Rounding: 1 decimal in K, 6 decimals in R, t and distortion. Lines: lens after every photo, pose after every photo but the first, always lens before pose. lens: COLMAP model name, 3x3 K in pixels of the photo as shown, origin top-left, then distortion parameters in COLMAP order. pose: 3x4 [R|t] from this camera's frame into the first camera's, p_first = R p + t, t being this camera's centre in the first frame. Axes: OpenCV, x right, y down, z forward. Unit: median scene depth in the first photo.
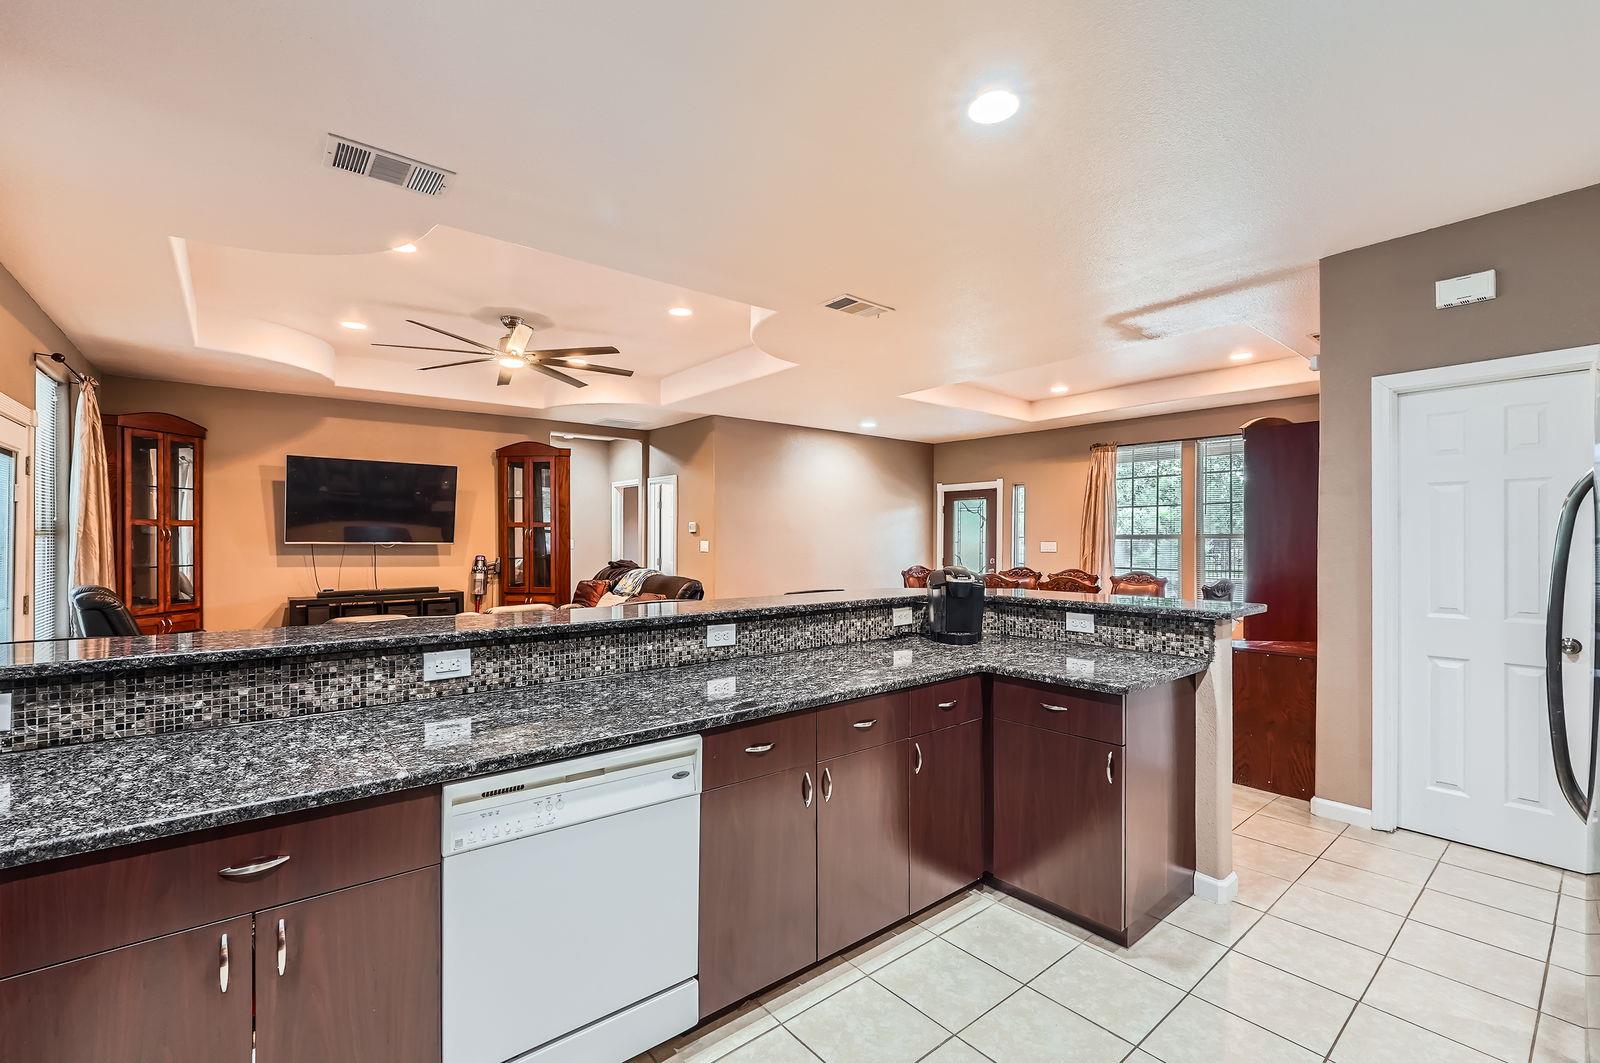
lens RADIAL K [[681.2, 0, 793.9], [0, 681.2, 537.3], [0, 0, 1]] dist [-0.011827, 0.001823]
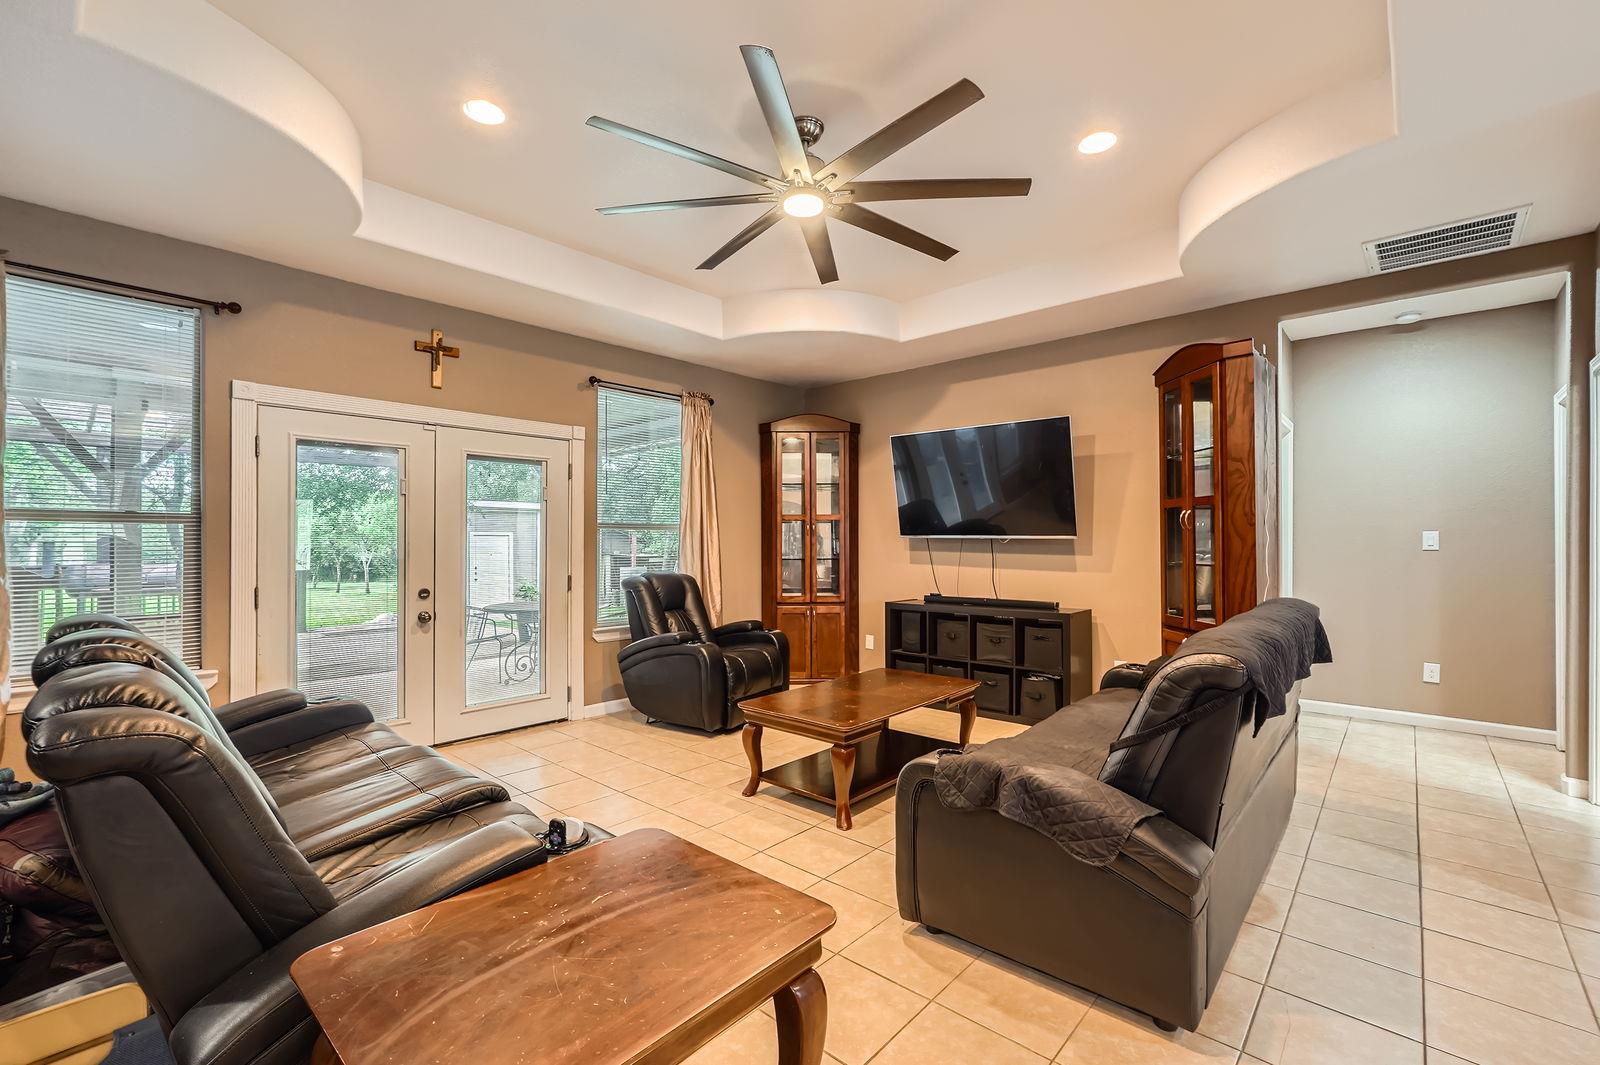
lens RADIAL K [[681.2, 0, 789.6], [0, 681.2, 538.3], [0, 0, 1]] dist [-0.011827, 0.001823]
pose [[0.139817, -0.000613, -0.990177, 0.088090], [0.006656, 0.999978, 0.000321, 0.007213], [0.990155, -0.006636, 0.139818, 0.584023]]
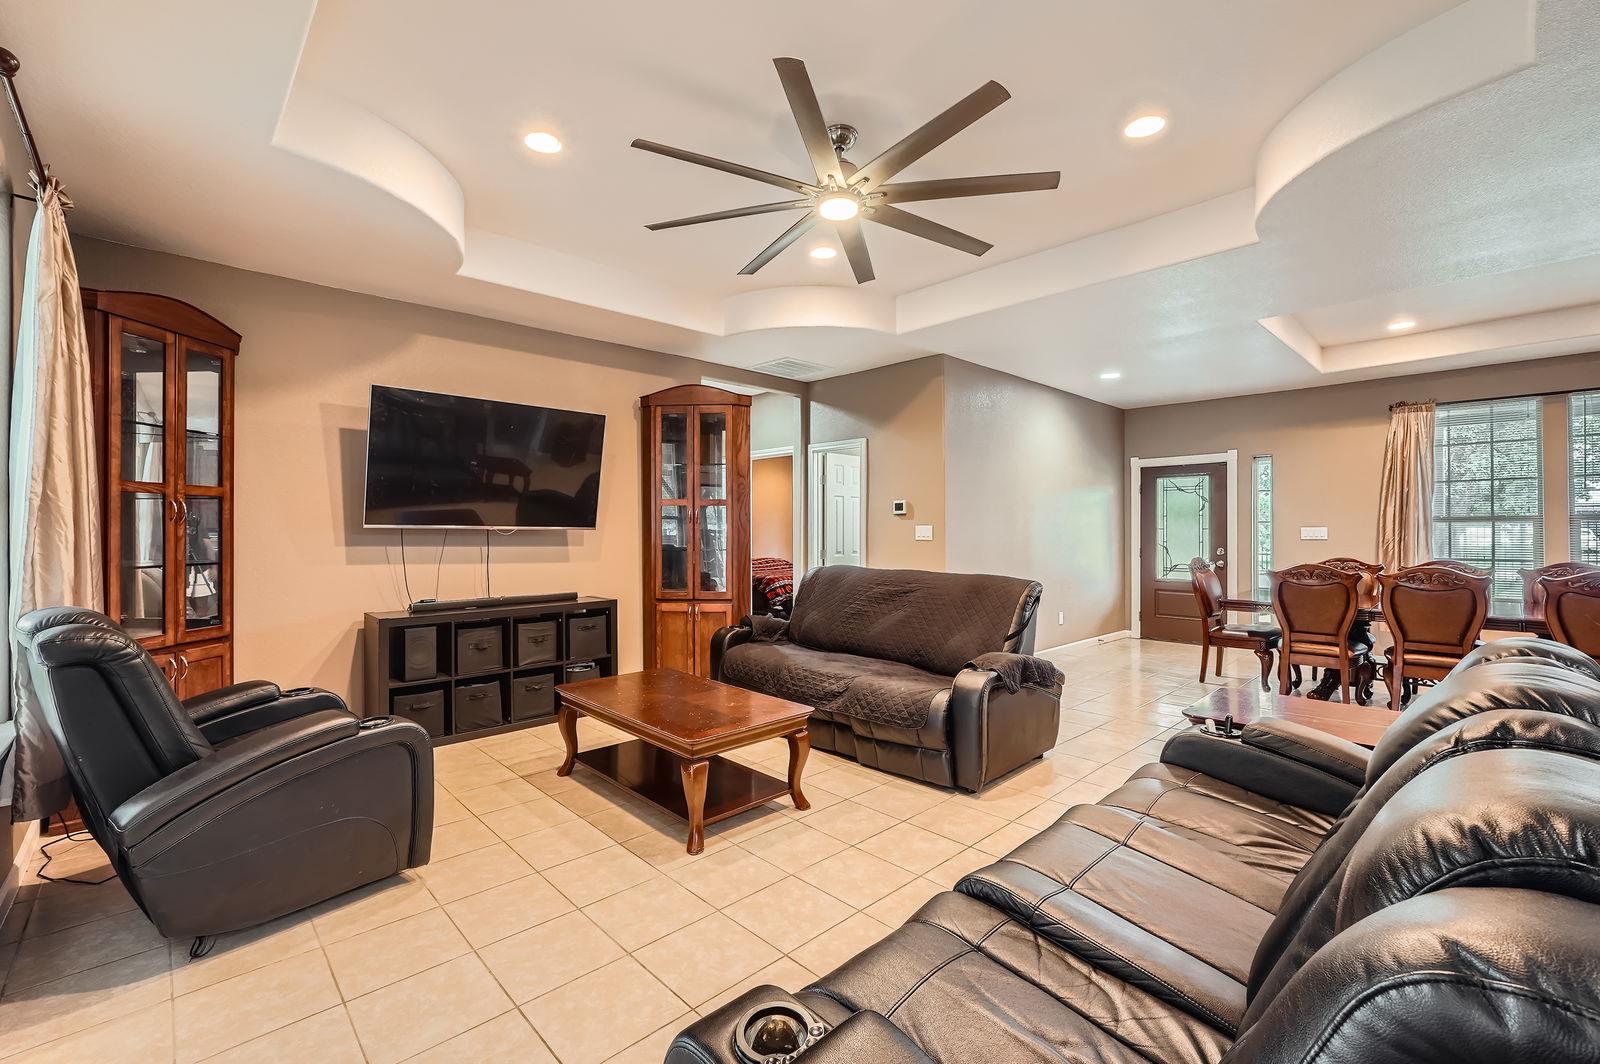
lens RADIAL K [[681.2, 0, 800.9], [0, 681.2, 525.8], [0, 0, 1]] dist [-0.011827, 0.001823]
pose [[0.997395, -0.001276, 0.072120, -0.314704], [0.001777, 0.999975, -0.006882, 0.010358], [-0.072110, 0.006993, 0.997372, 0.275762]]
